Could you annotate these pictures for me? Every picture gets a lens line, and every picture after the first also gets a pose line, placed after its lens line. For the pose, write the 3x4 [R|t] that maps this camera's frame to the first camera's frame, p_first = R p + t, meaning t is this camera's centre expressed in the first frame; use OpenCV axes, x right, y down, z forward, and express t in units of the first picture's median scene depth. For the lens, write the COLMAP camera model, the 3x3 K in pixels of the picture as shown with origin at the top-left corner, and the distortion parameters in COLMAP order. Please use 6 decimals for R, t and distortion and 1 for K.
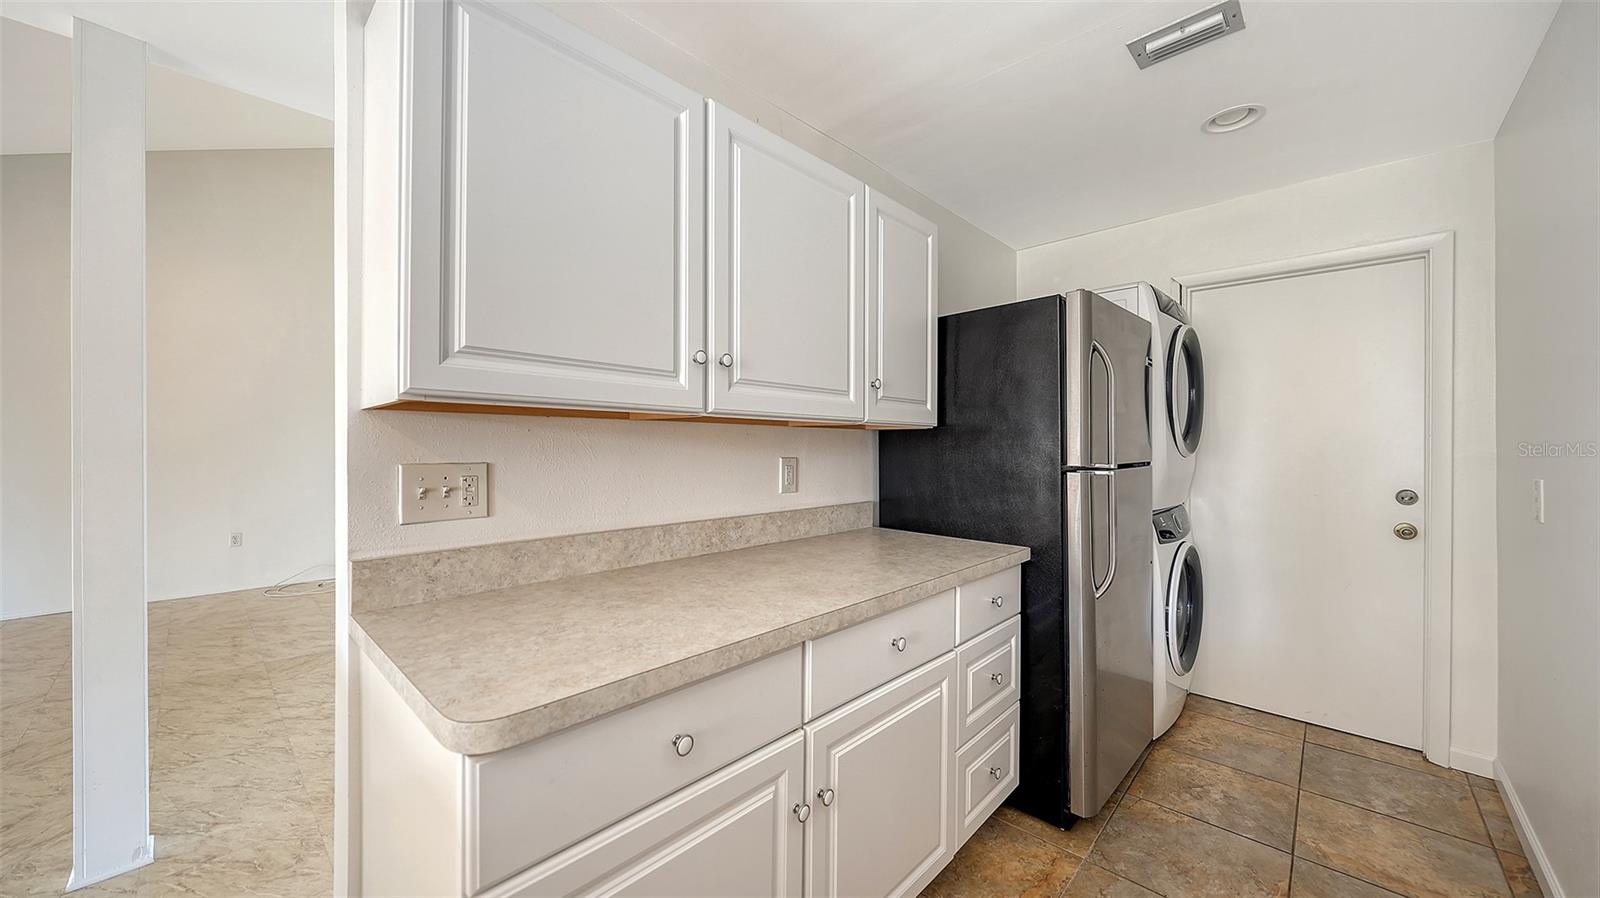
lens RADIAL K [[578.2, 0, 790.7], [0, 578.2, 445.9], [0, 0, 1]] dist [0.001230, -0.000136]
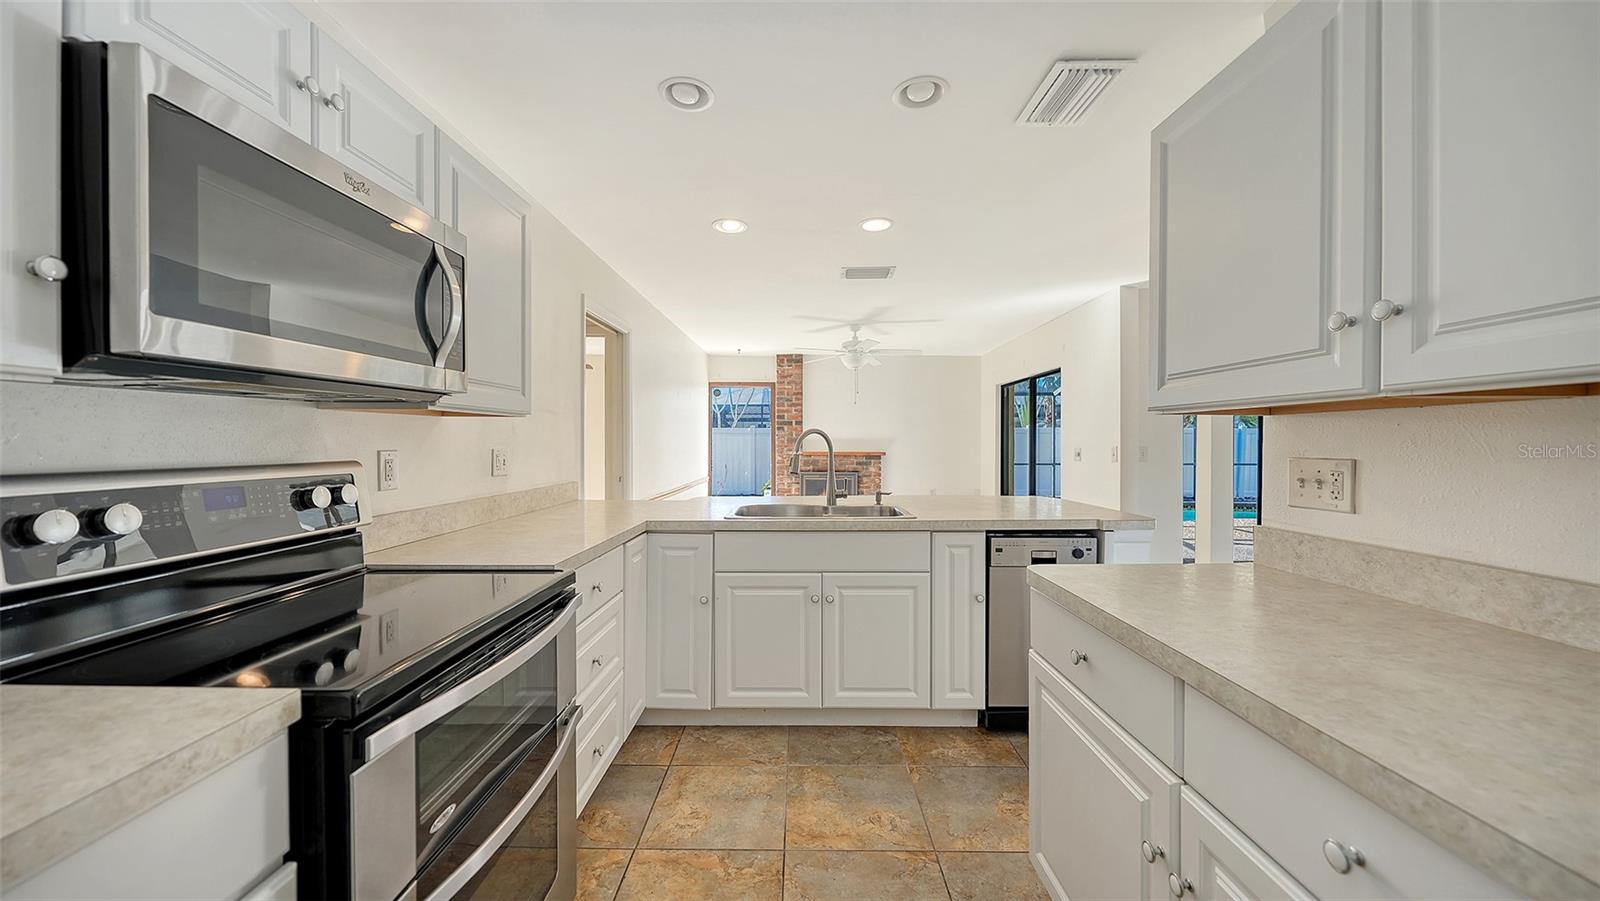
lens RADIAL K [[578.2, 0, 790.7], [0, 578.2, 447.4], [0, 0, 1]] dist [0.001230, -0.000136]
pose [[-0.735698, -0.001743, -0.677307, 0.850022], [-0.007425, 0.999957, 0.005492, 0.009836], [0.677269, 0.009069, -0.735680, 1.055965]]
